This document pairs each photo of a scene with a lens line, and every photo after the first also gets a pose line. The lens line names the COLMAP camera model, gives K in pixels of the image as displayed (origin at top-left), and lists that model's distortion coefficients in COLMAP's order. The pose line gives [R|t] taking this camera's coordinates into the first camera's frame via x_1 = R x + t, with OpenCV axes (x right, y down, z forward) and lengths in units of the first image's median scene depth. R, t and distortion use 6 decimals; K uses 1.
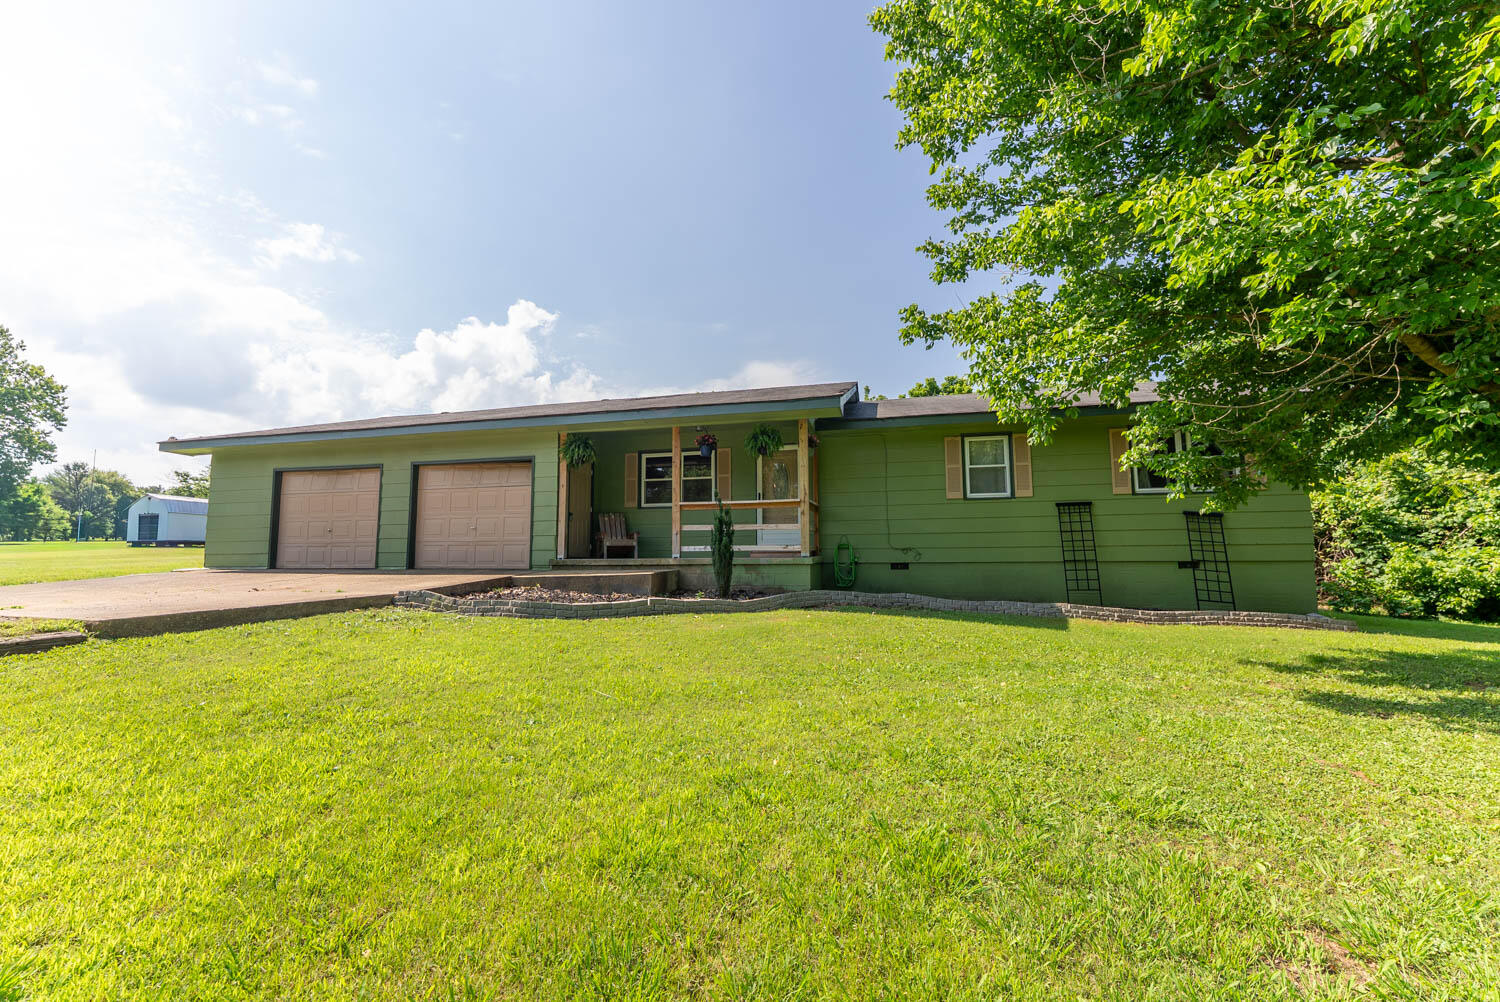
lens RADIAL K [[606.4, 0, 750.0], [0, 606.4, 501.0], [0, 0, 1]] dist [0.002839, 0.000543]
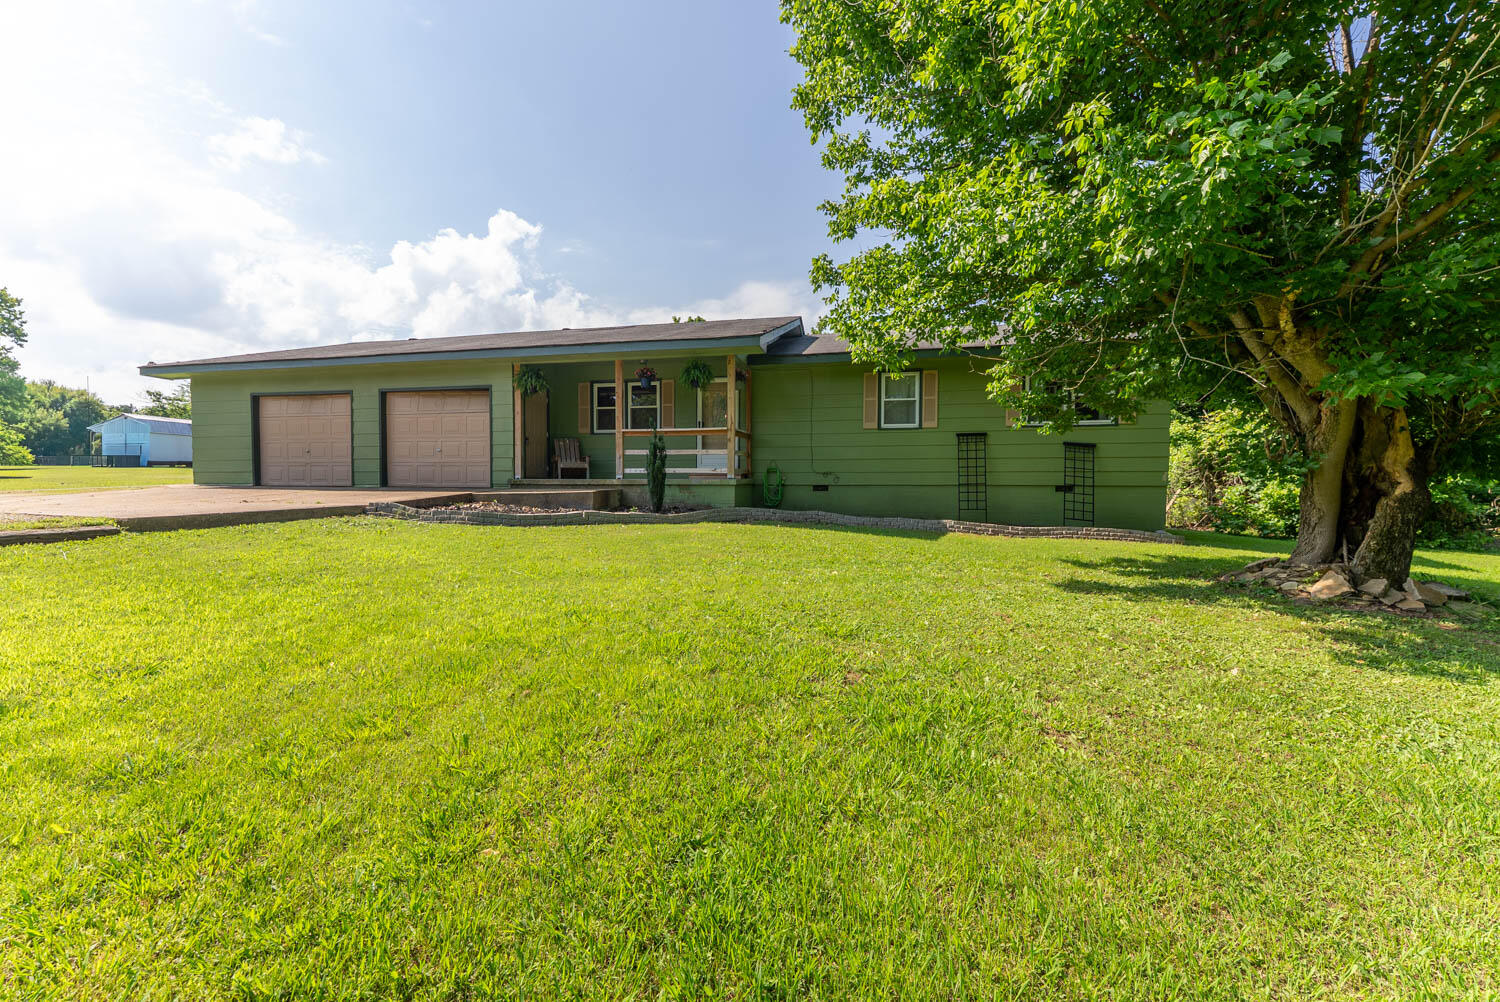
lens RADIAL K [[610.2, 0, 750.0], [0, 610.2, 501.0], [0, 0, 1]] dist [-0.001296, -0.000499]
pose [[0.999845, 0.009085, 0.015101, 0.106054], [-0.010820, 0.992823, 0.119099, -0.002694], [-0.013910, -0.119244, 0.992768, -0.137923]]
